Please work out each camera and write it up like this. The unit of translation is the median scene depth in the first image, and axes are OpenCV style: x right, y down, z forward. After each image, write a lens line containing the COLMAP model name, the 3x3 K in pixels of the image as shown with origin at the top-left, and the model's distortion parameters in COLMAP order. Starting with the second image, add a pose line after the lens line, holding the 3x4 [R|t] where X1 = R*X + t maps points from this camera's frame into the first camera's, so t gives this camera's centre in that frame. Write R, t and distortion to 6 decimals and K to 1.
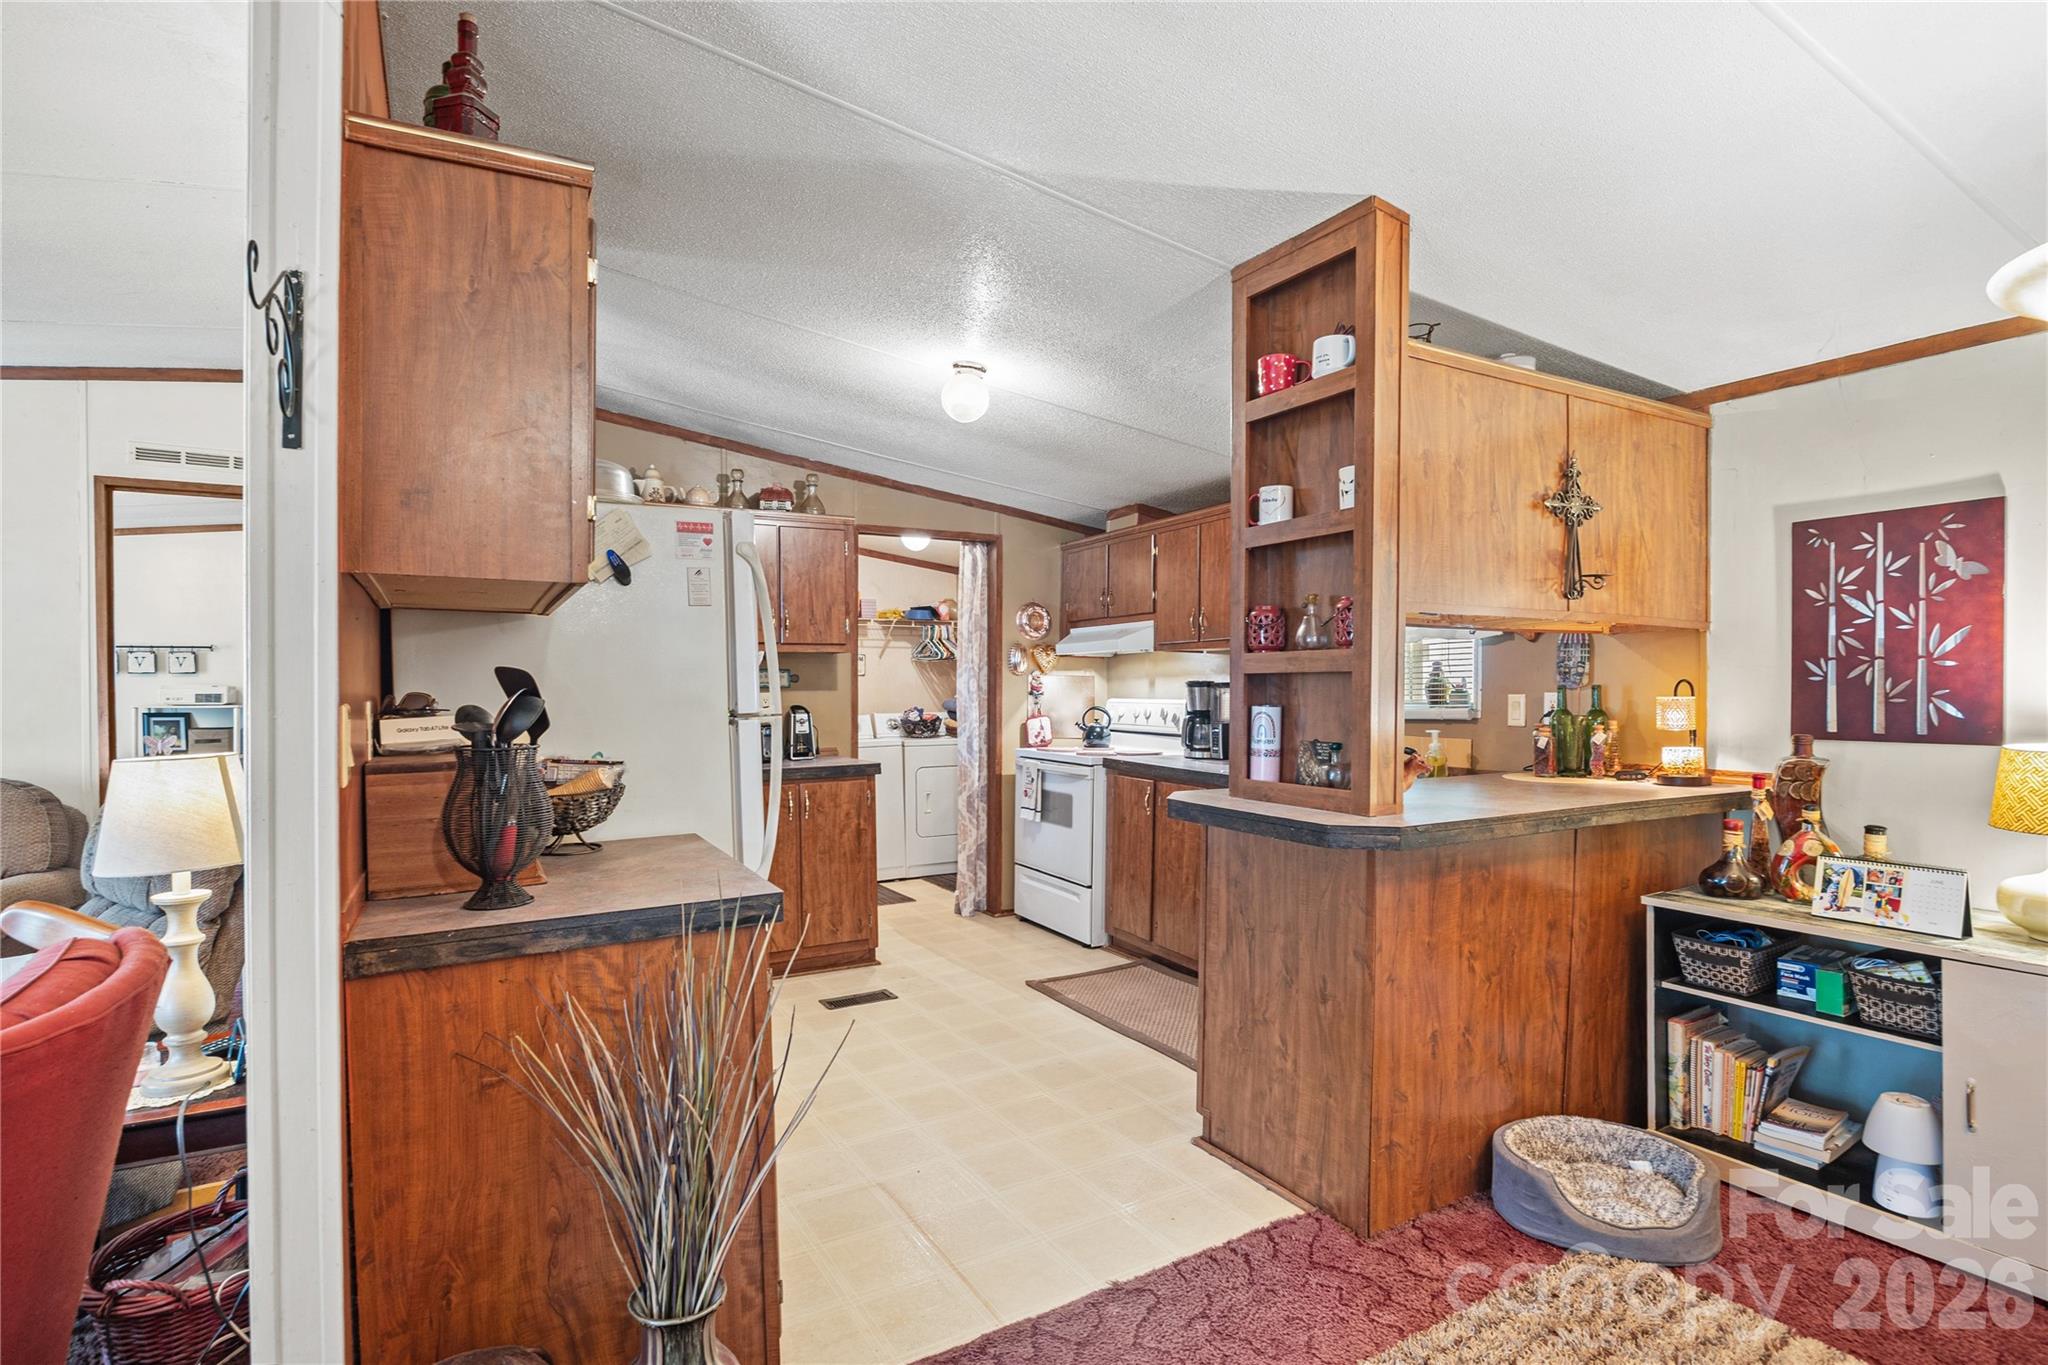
lens RADIAL K [[1006.8, 0, 1037.8], [0, 1006.8, 700.7], [0, 0, 1]] dist [-0.009326, -0.000145]
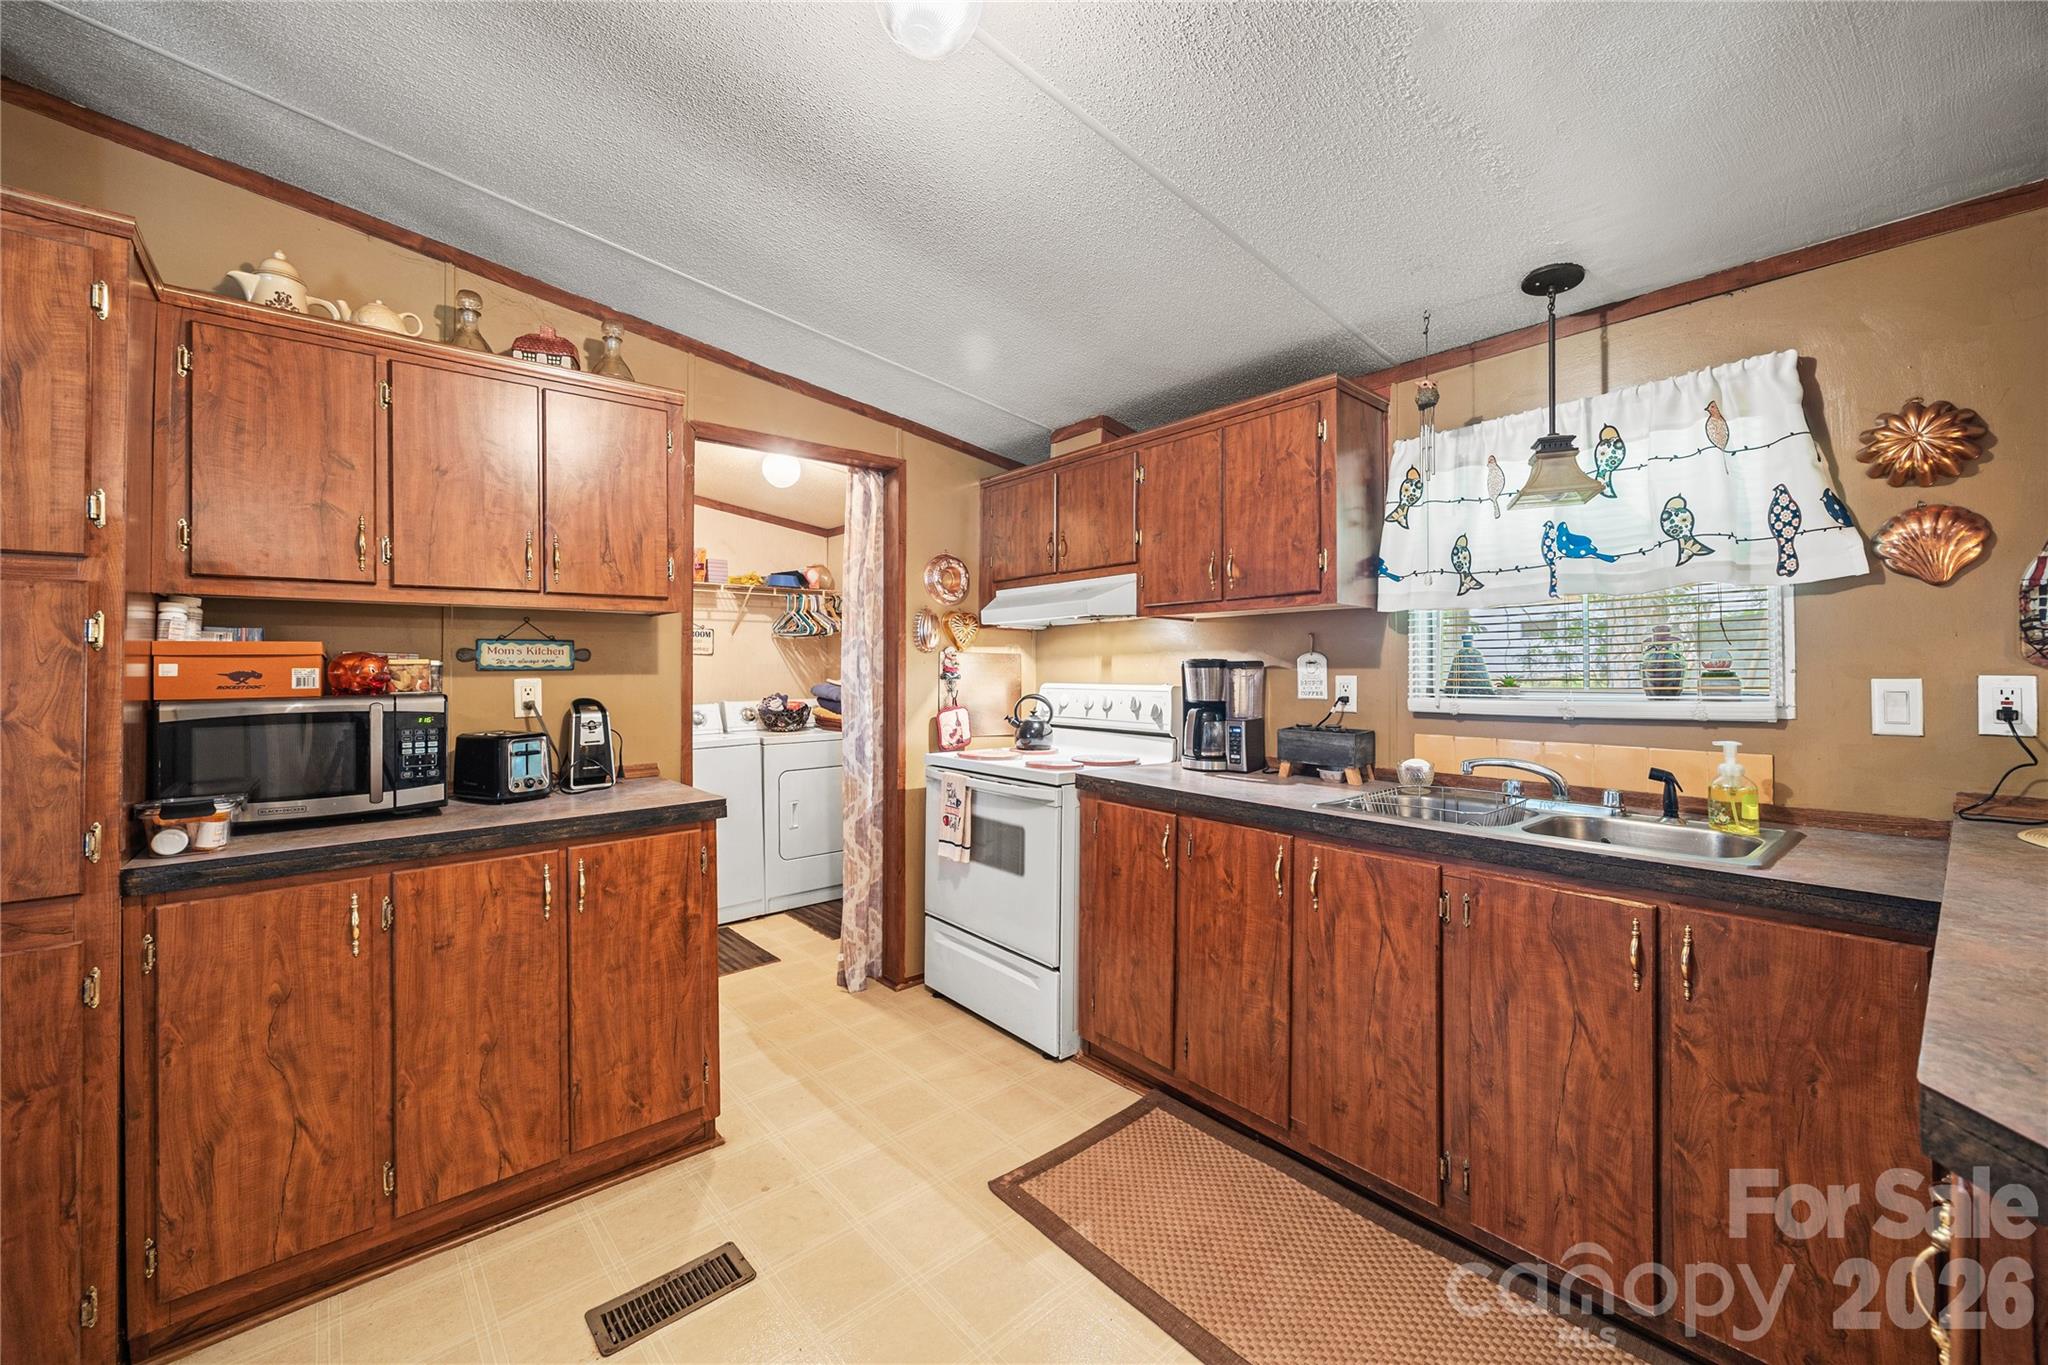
lens RADIAL K [[818.0, 0, 1021.2], [0, 818.0, 649.8], [0, 0, 1]] dist [0.009223, -0.000959]
pose [[0.983873, 0.001242, 0.178866, -0.120672], [0.005181, 0.999358, -0.035440, -0.011529], [-0.178796, 0.035795, 0.983235, 0.824050]]
